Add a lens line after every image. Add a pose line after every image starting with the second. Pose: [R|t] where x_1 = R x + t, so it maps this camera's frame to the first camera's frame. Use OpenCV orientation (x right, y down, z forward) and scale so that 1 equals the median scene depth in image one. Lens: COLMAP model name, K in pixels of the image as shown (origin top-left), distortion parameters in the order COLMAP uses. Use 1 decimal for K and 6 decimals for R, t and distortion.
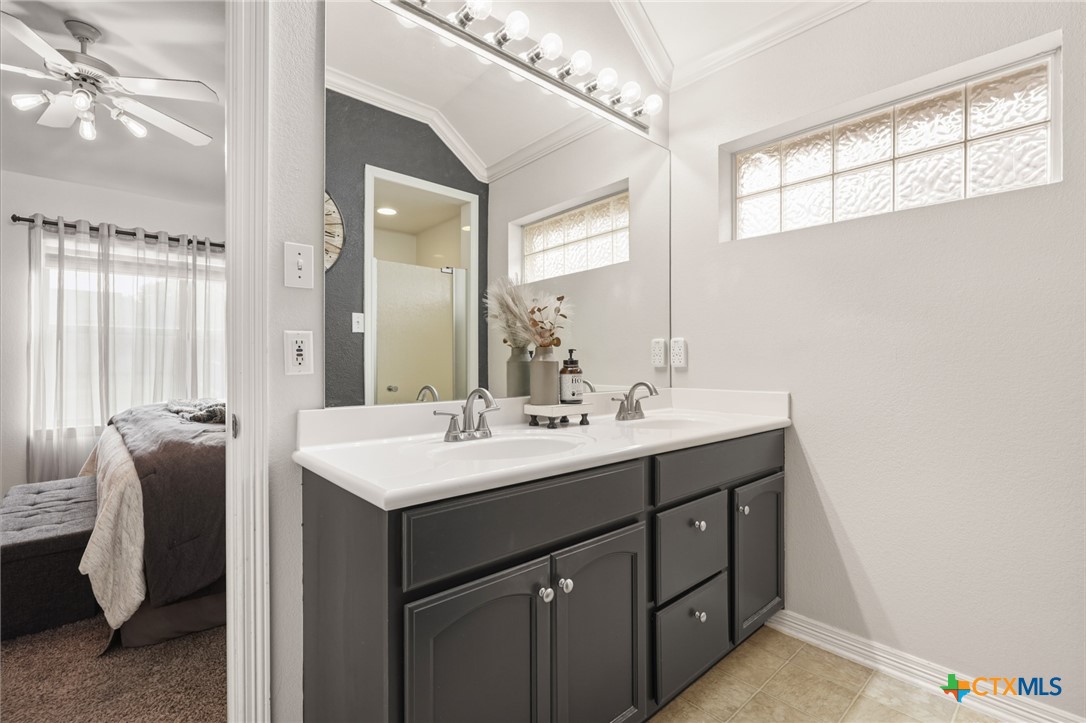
lens RADIAL K [[494.1, 0, 543.0], [0, 494.1, 361.5], [0, 0, 1]] dist [-0.000814, 0.000646]
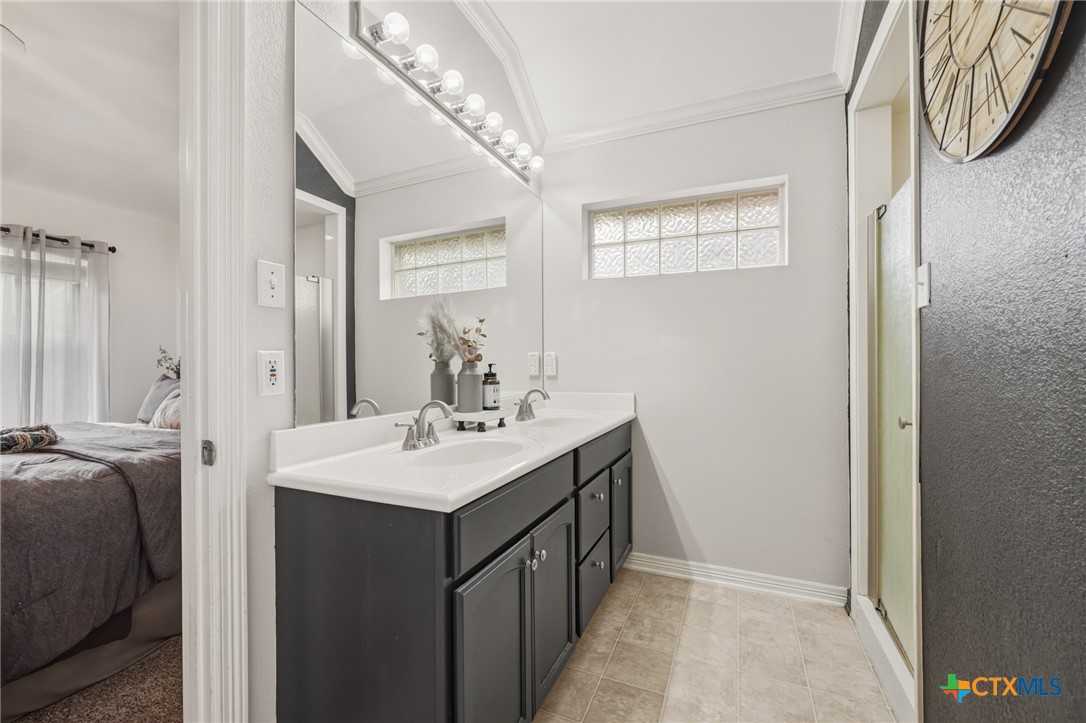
lens RADIAL K [[446.0, 0, 549.1], [0, 446.0, 364.3], [0, 0, 1]] dist [0.001143, 0.000474]
pose [[0.906449, -0.003812, 0.422298, -0.268272], [0.003129, 0.999992, 0.002310, -0.025559], [-0.422303, -0.000772, 0.906454, -0.029752]]
